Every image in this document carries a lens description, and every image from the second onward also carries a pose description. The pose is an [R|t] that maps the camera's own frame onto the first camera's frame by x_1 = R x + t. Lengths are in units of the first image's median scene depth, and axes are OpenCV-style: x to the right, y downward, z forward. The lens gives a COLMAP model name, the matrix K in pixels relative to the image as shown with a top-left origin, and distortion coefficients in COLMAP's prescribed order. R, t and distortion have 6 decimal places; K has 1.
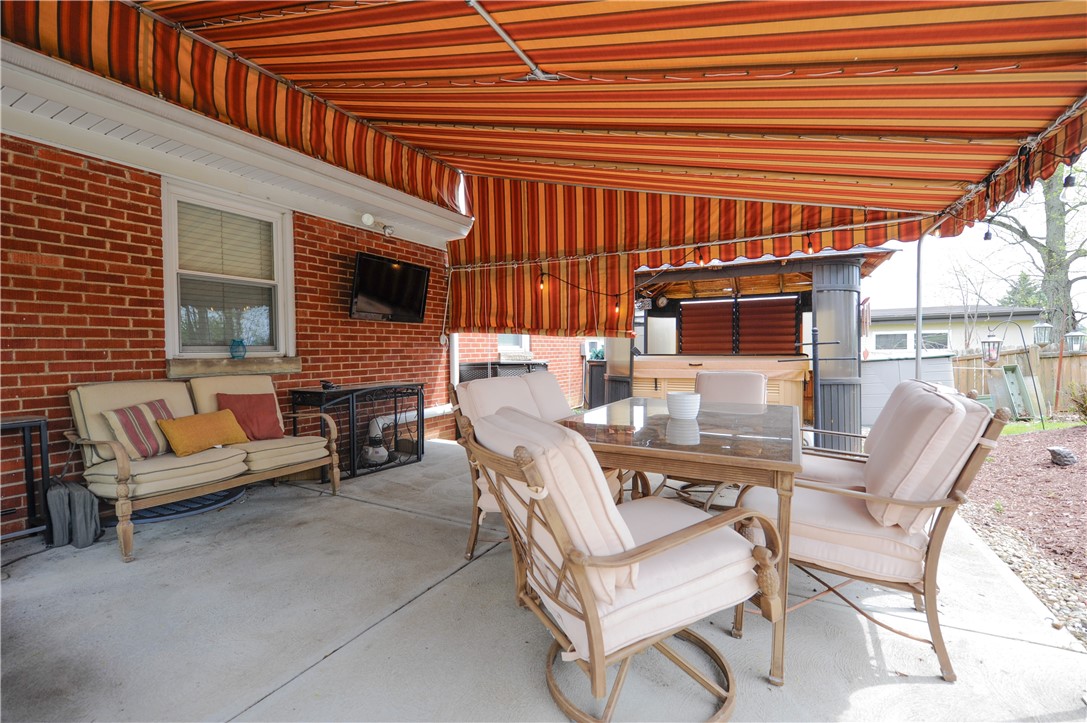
lens RADIAL K [[484.0, 0, 543.4], [0, 484.0, 357.2], [0, 0, 1]] dist [0.000708, 0.000086]
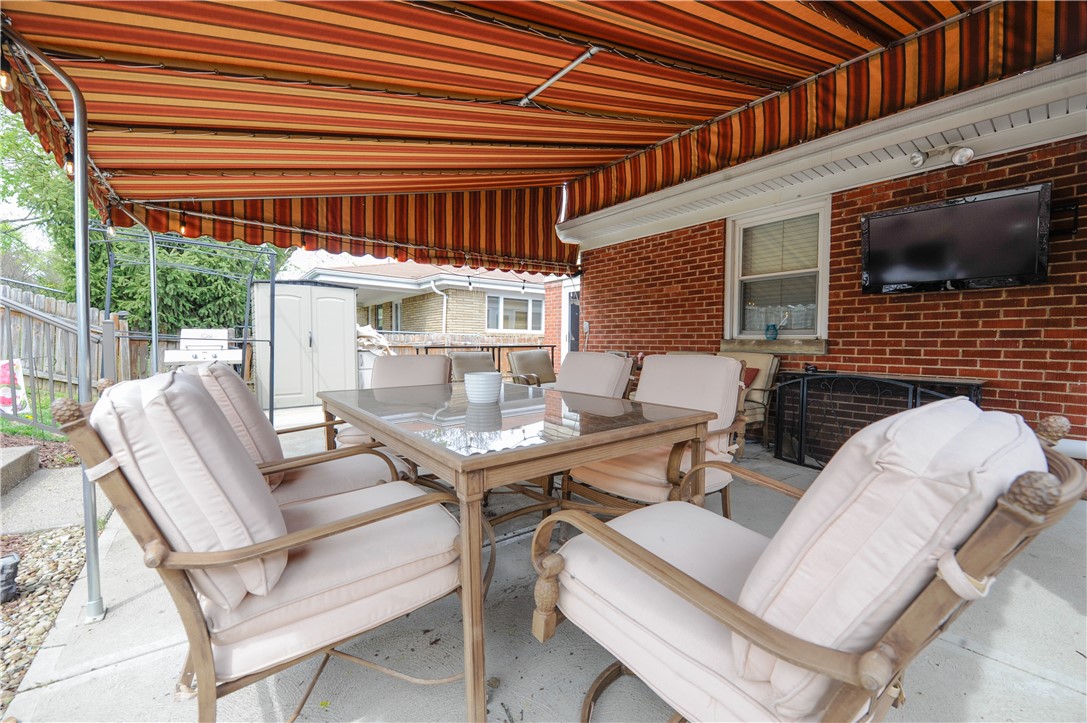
lens RADIAL K [[429.7, 0, 546.0], [0, 429.7, 361.4], [0, 0, 1]] dist [-0.017473, -0.000215]
pose [[-0.395991, 0.043551, -0.917221, 0.572774], [-0.020797, 0.998193, 0.056375, 0.007480], [0.918019, 0.041400, -0.394370, 0.864415]]
